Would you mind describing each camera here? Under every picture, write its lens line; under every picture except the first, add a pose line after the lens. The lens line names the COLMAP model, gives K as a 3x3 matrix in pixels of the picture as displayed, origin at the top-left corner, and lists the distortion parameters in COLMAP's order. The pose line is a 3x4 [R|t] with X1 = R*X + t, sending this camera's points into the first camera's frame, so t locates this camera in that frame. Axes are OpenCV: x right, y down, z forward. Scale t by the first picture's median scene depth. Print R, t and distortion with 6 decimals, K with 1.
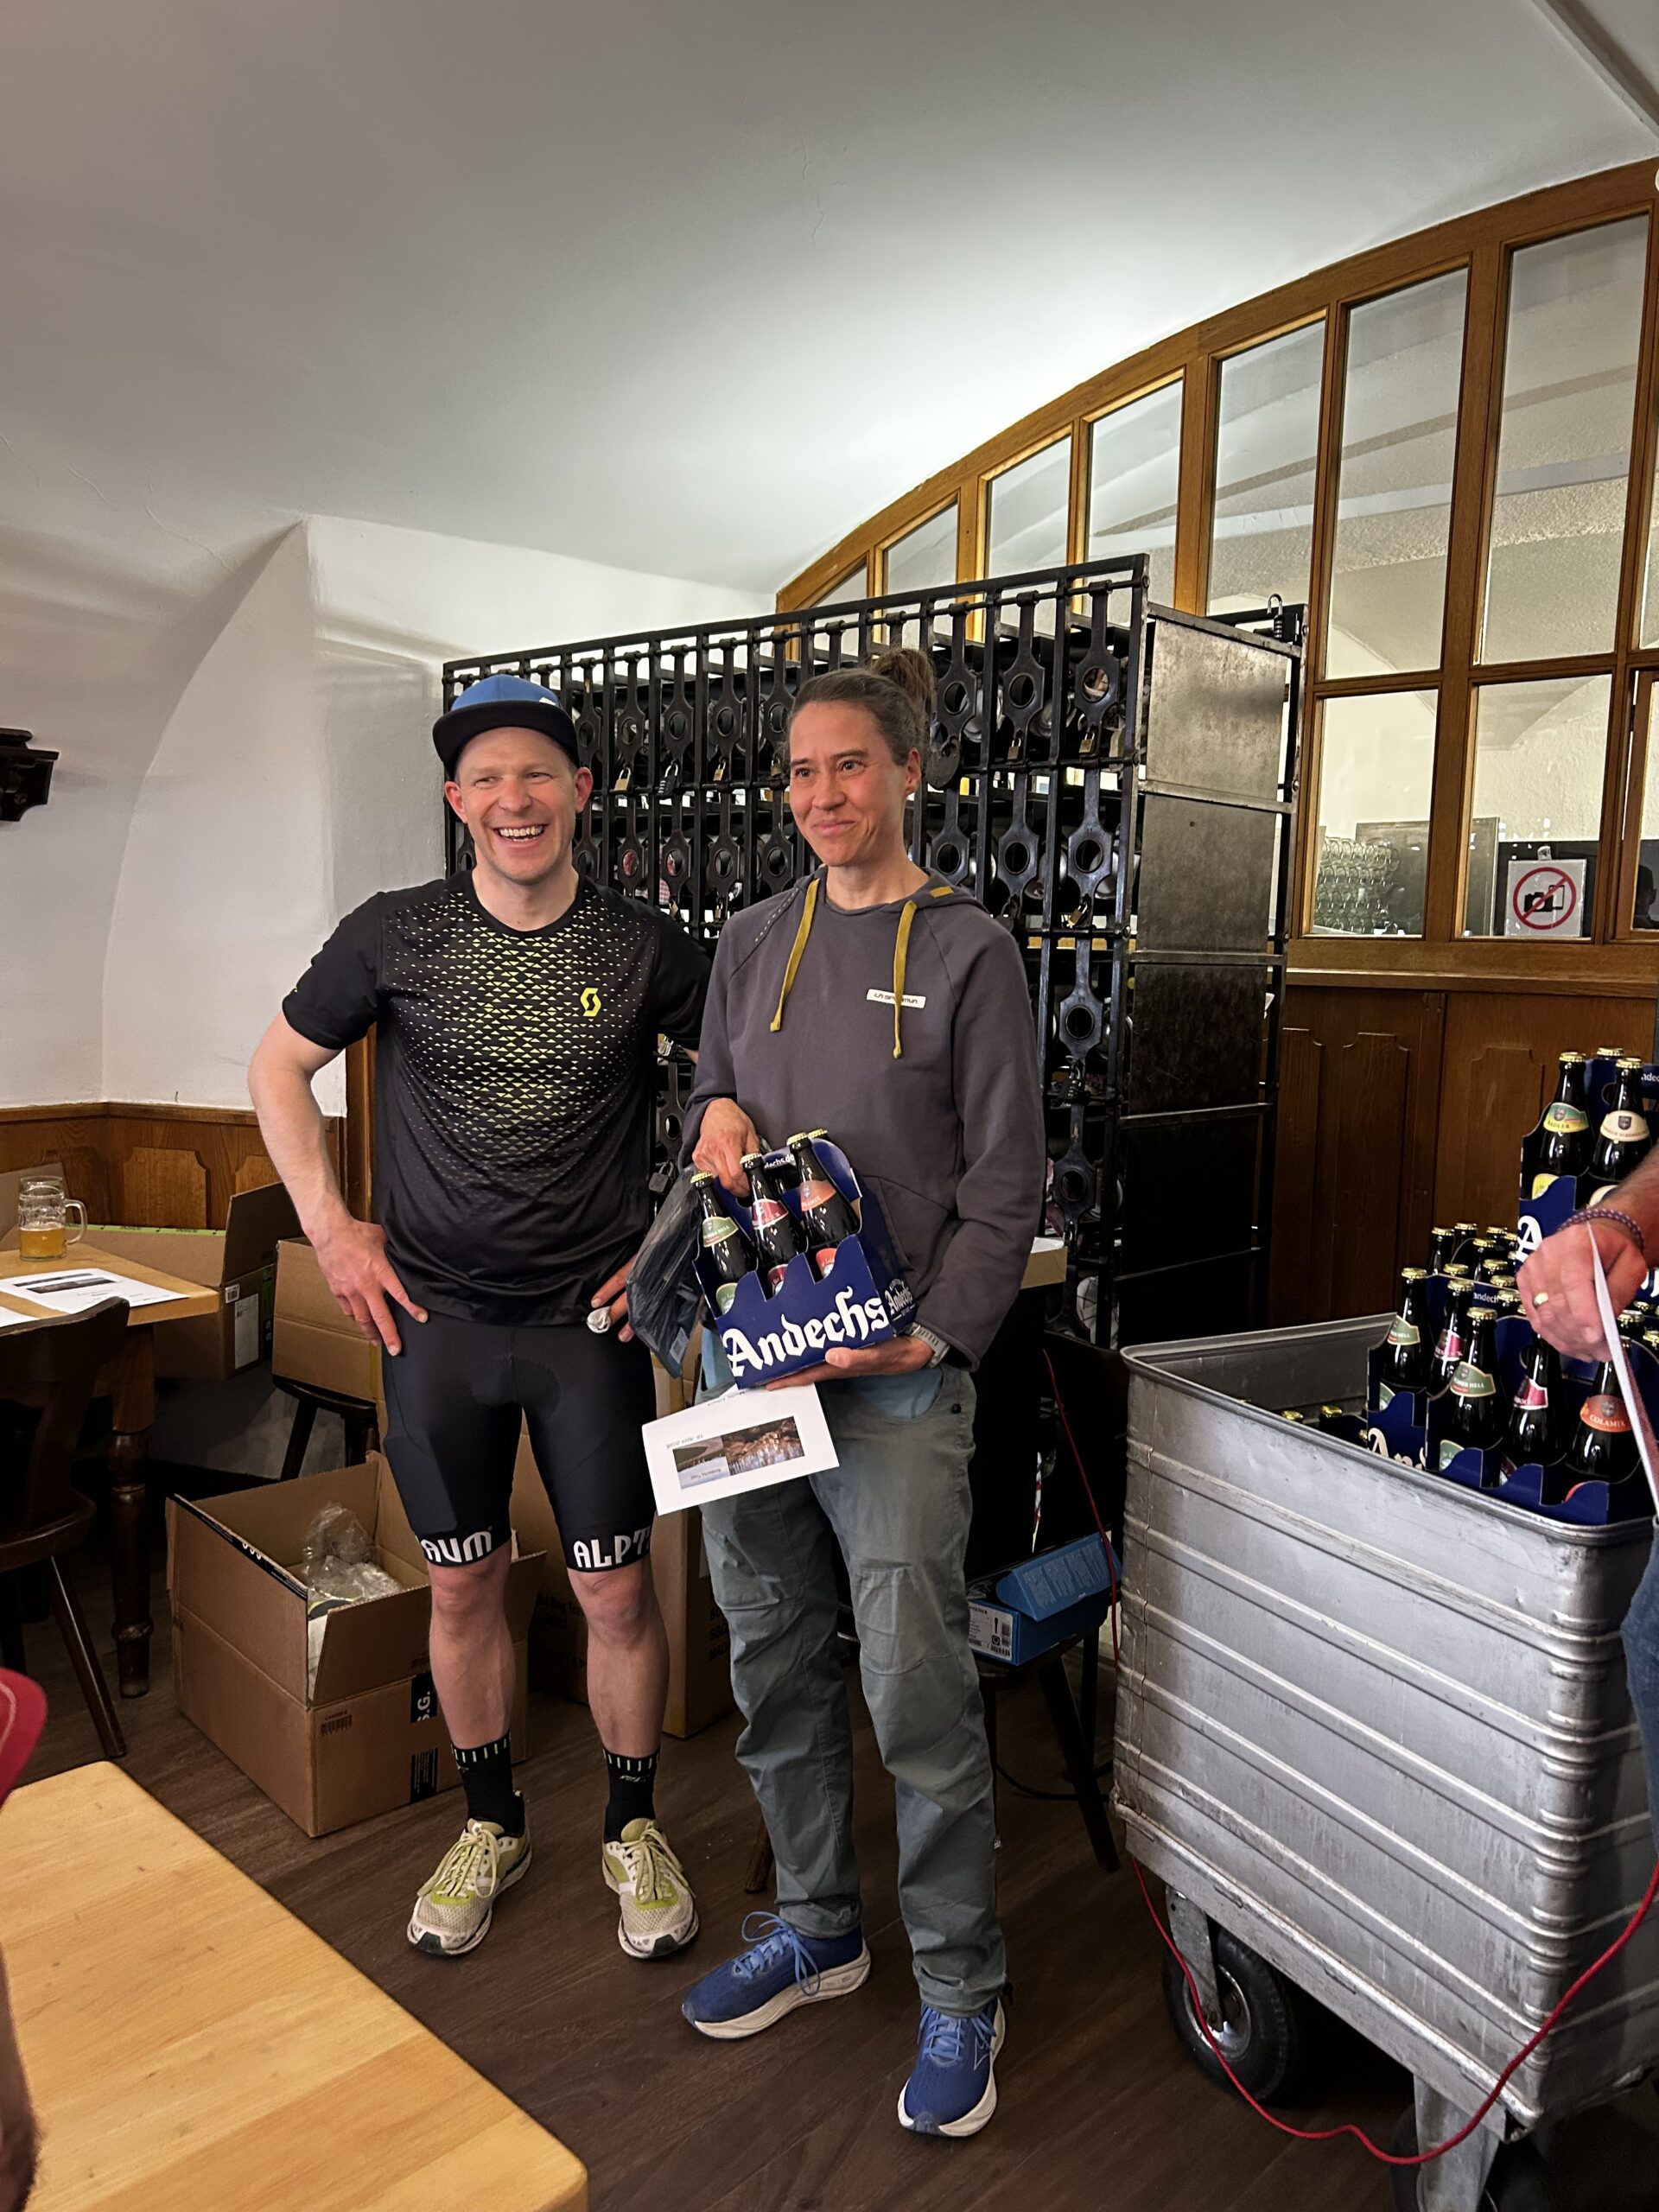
lens RADIAL K [[1656.9, 0, 853.2], [0, 1656.9, 1131.1], [0, 0, 1]] dist [0.044153, -0.044766]
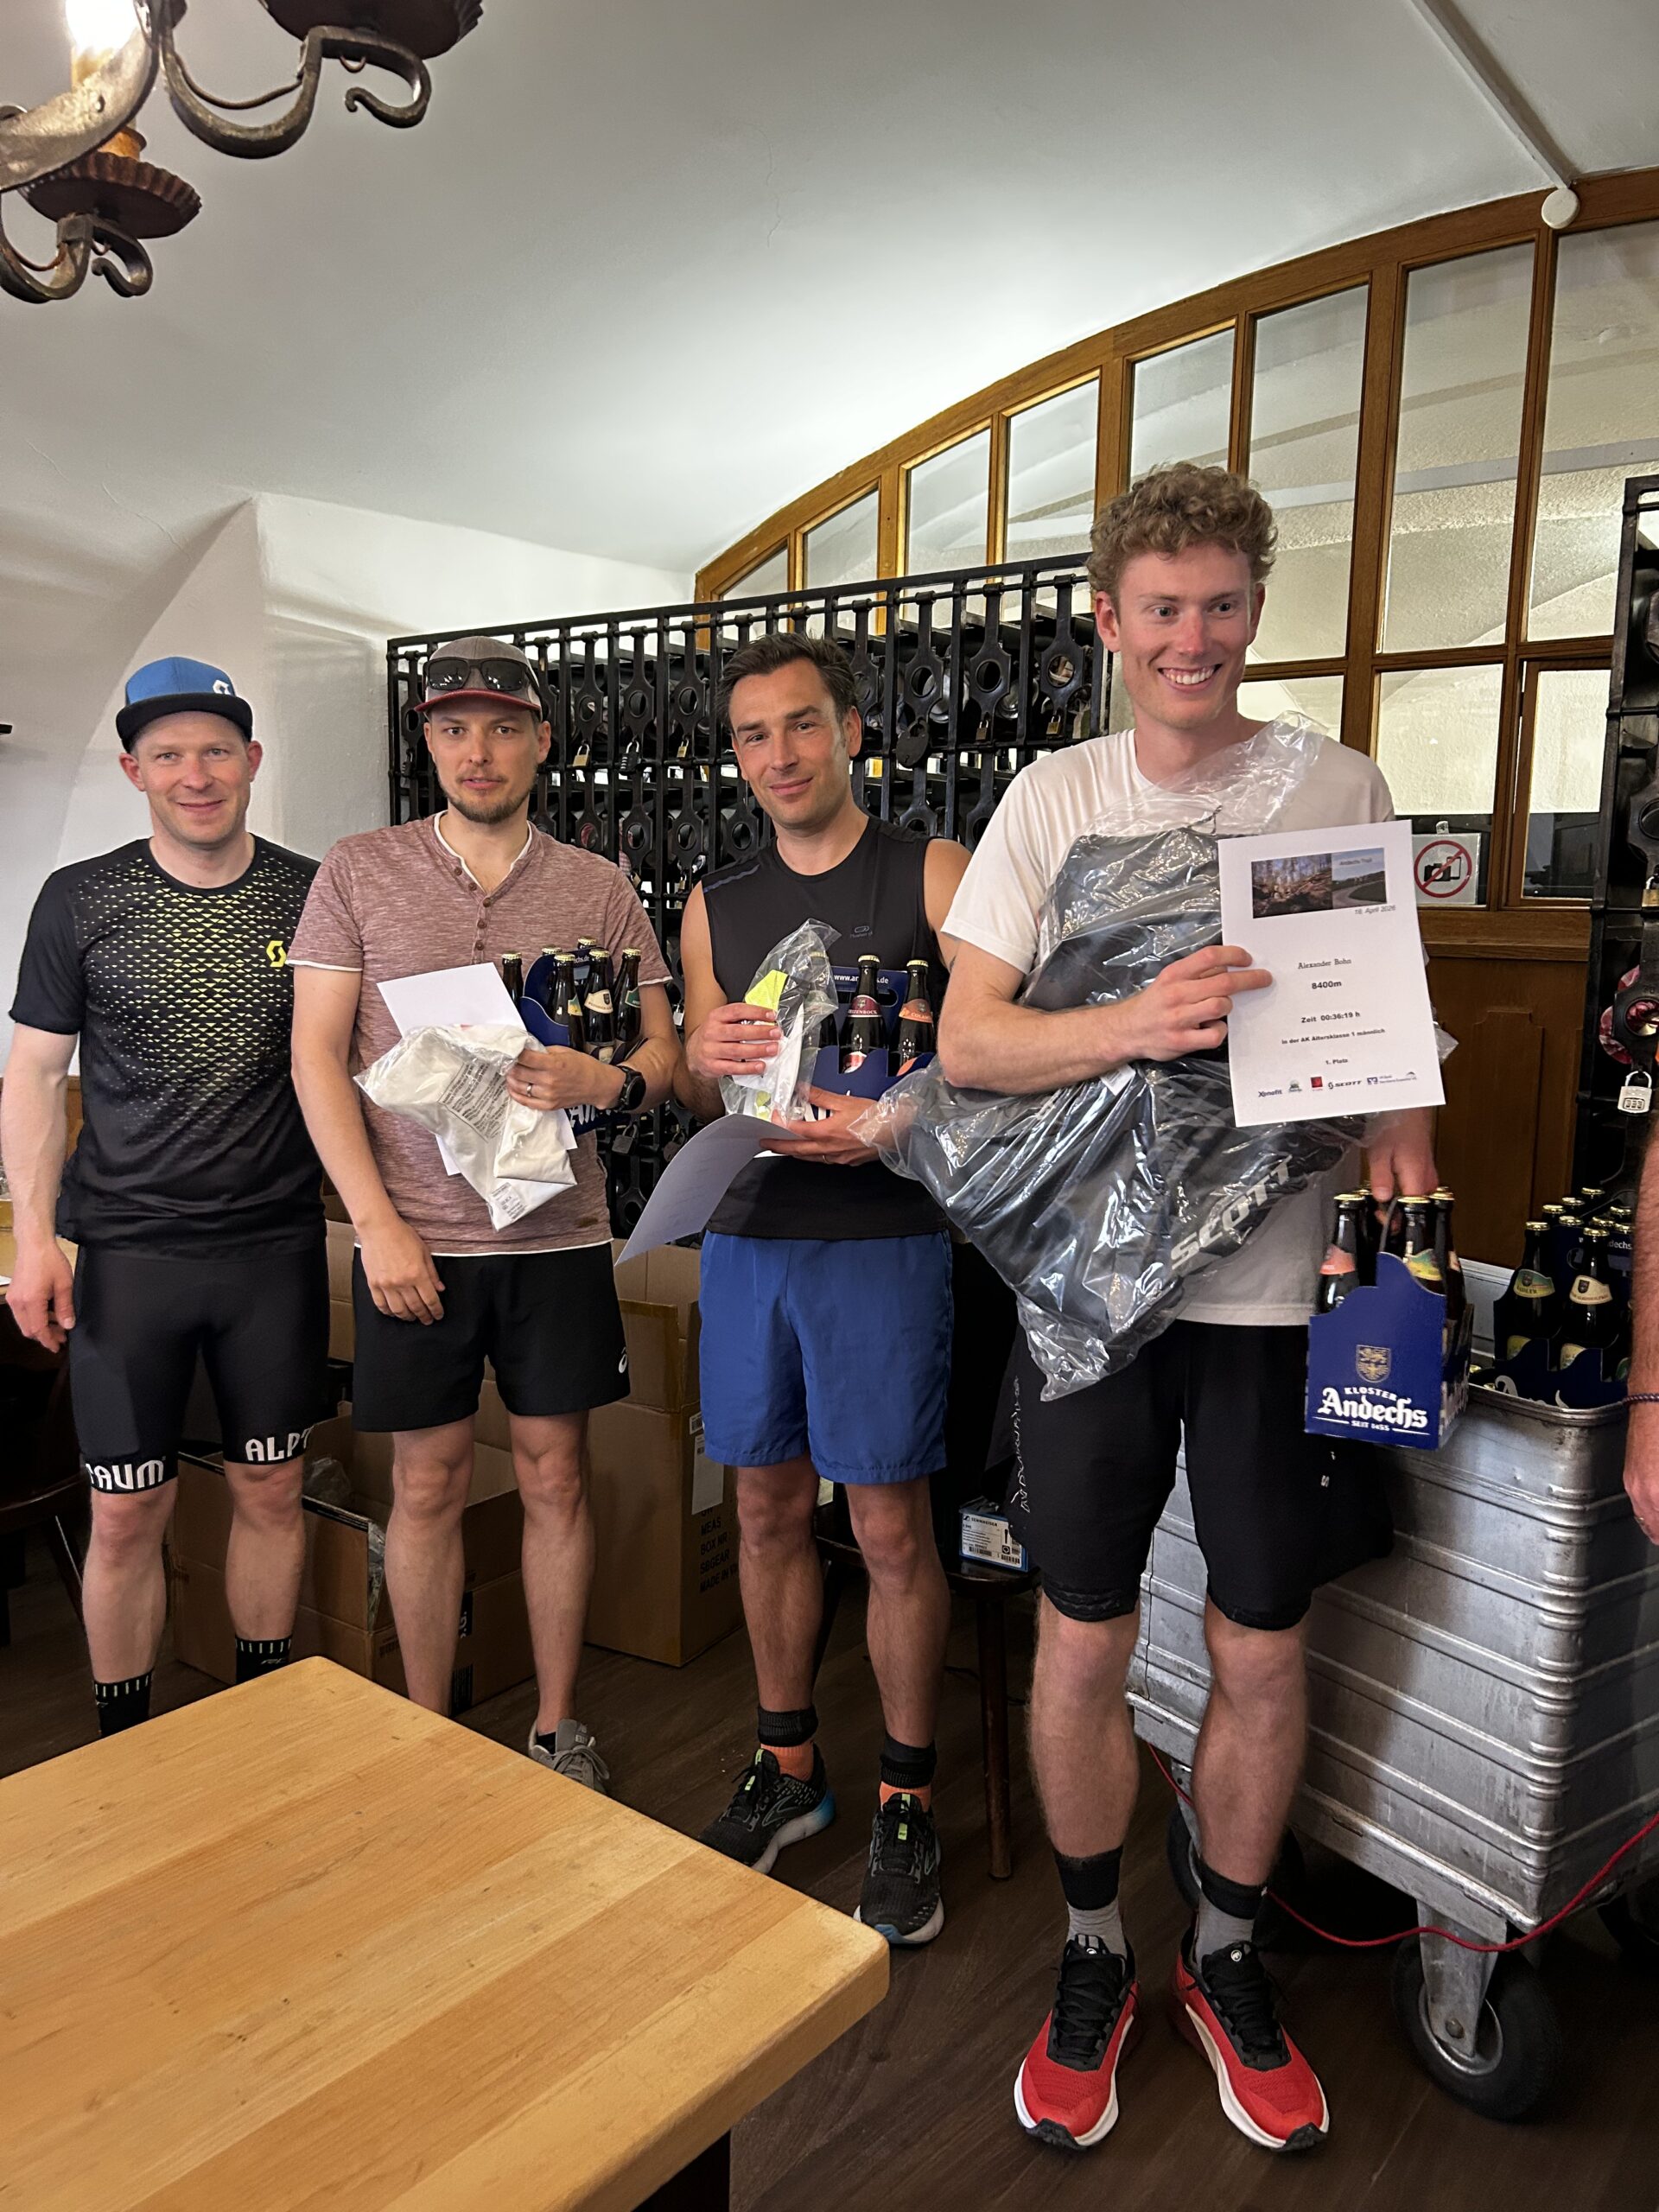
lens RADIAL K [[1656.9, 0, 837.5], [0, 1656.9, 1116.9], [0, 0, 1]] dist [0.044153, -0.044766]
pose [[0.995734, -0.015072, 0.091027, -0.084647], [0.014291, 0.999855, 0.009233, 0.006879], [-0.091153, -0.007892, 0.995806, -0.051803]]
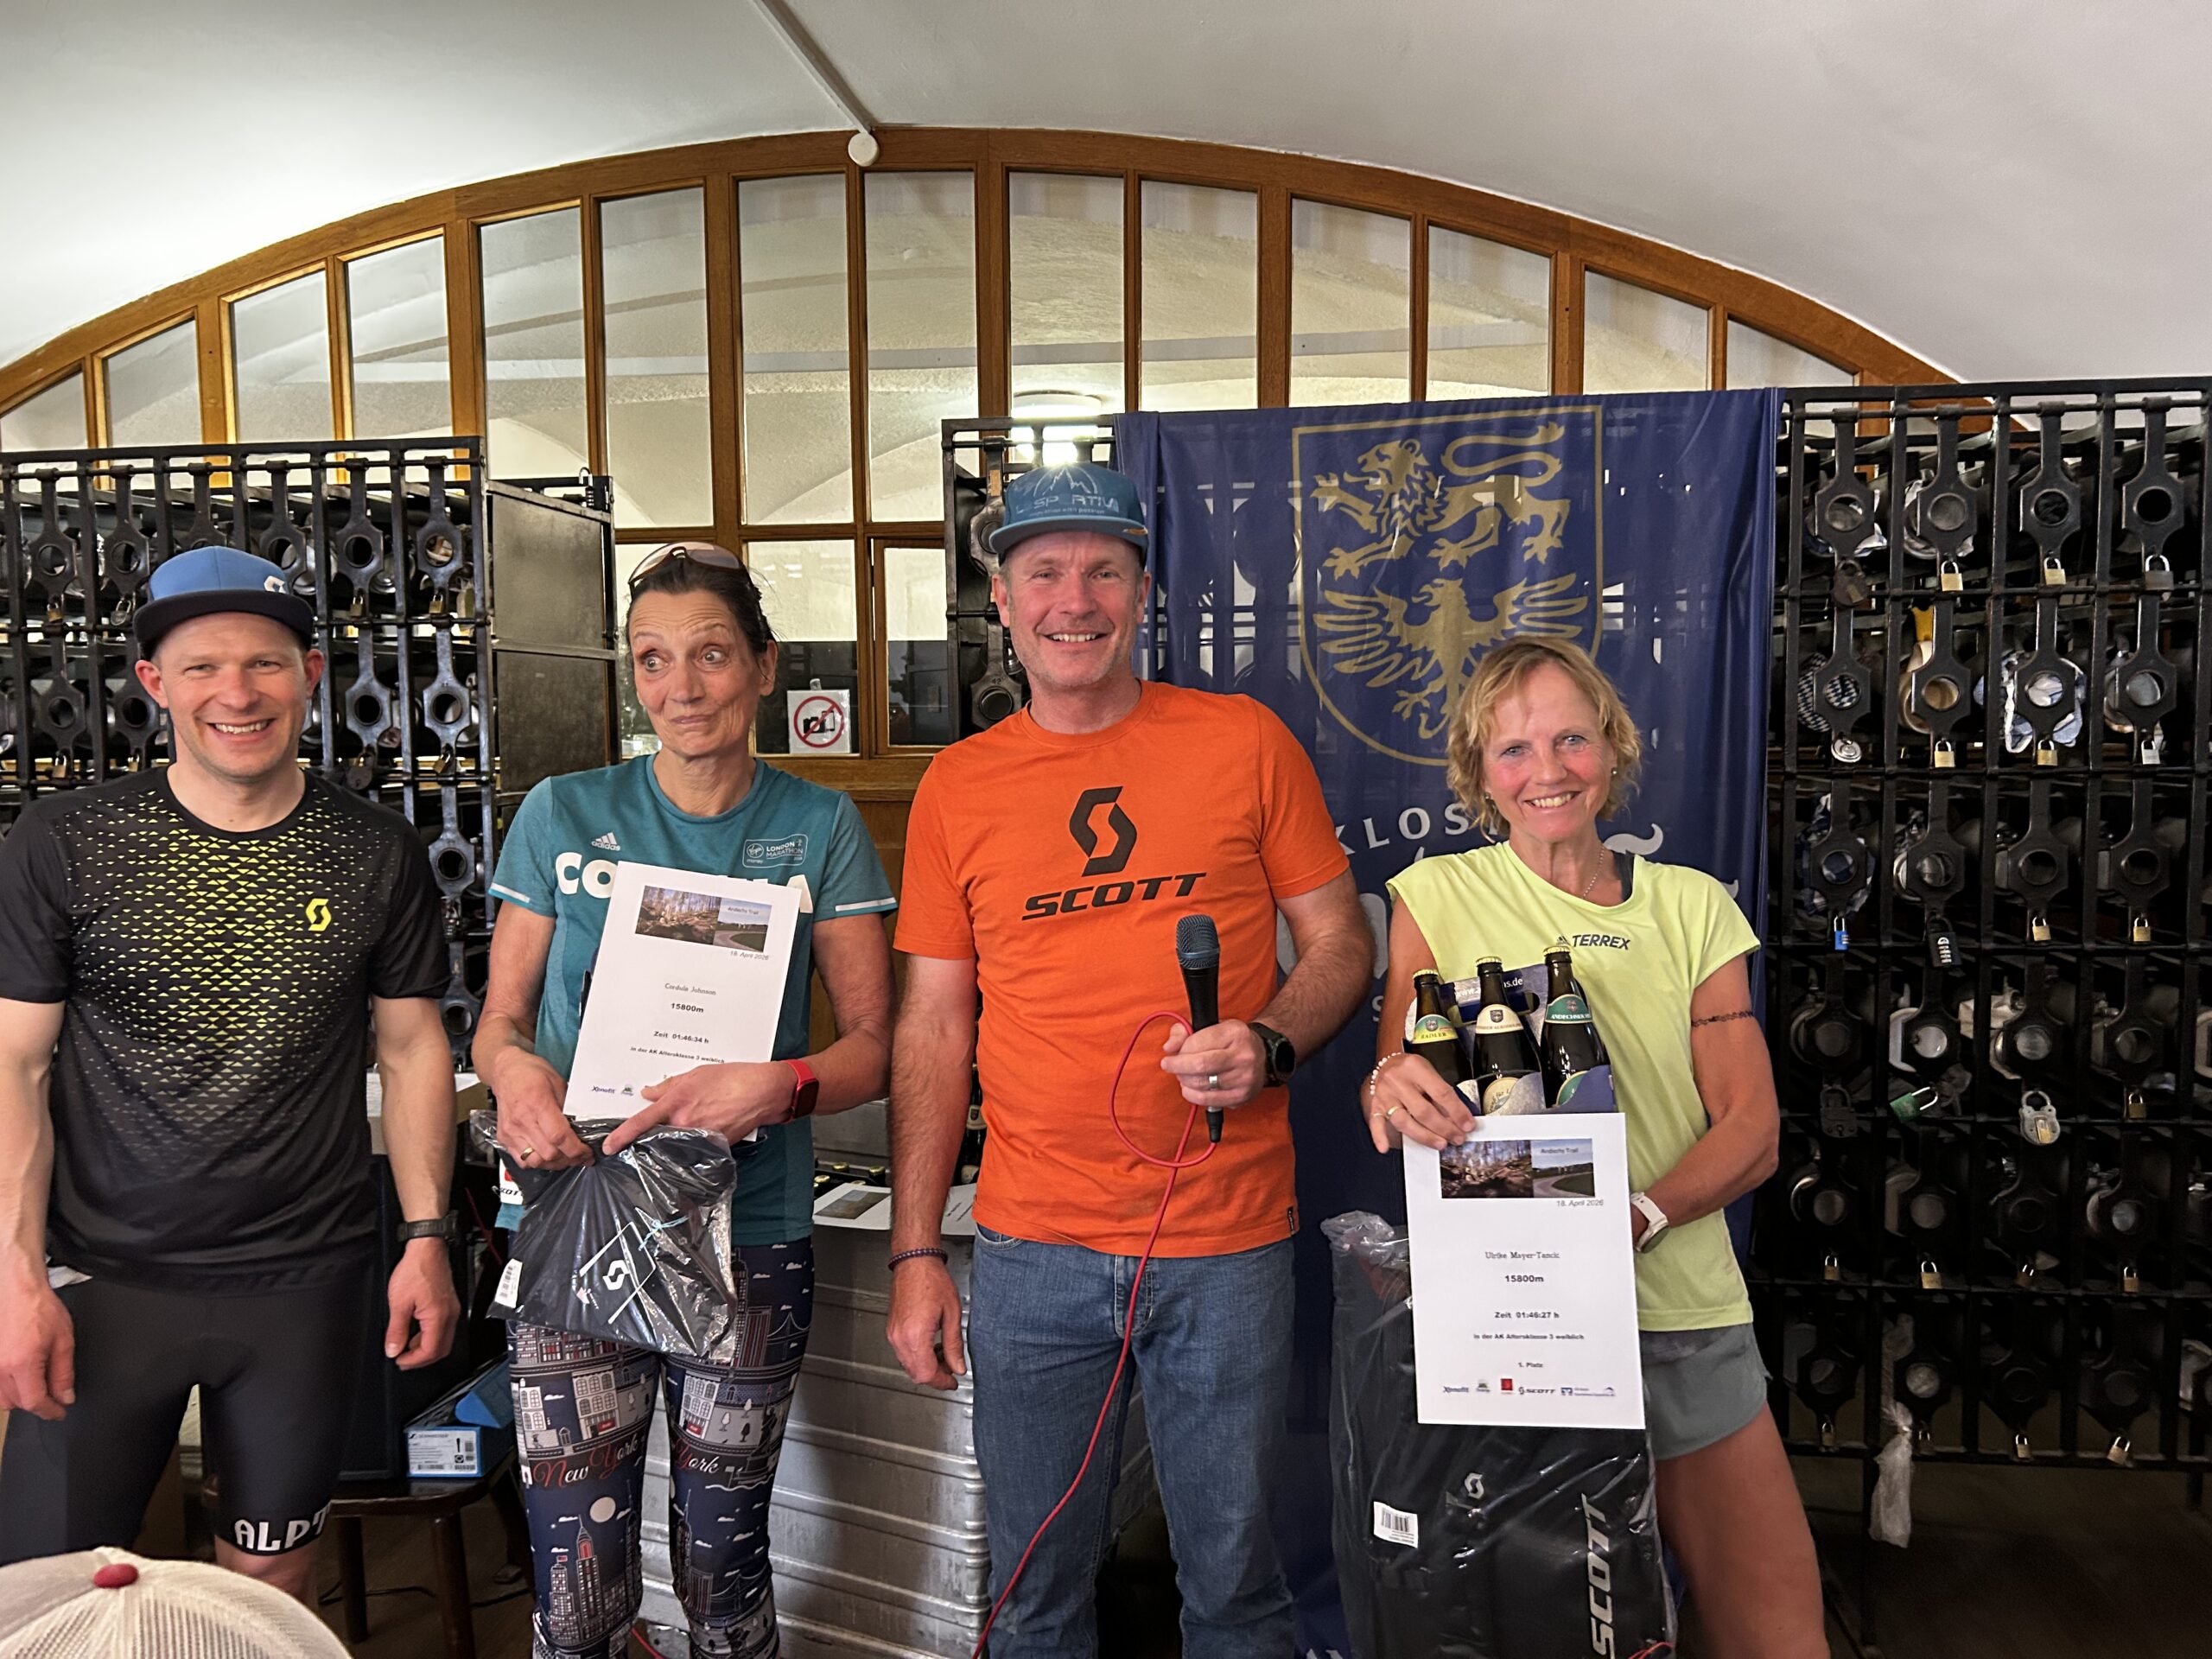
lens RADIAL K [[1656.9, 0, 1102.1], [0, 1656.9, 841.7], [0, 0, 1]] dist [0.044153, -0.044766]
pose [[0.818473, -0.077329, 0.569317, -0.109843], [0.097770, 0.995194, -0.005383, -0.028829], [-0.566164, 0.060068, 0.822101, -0.094160]]
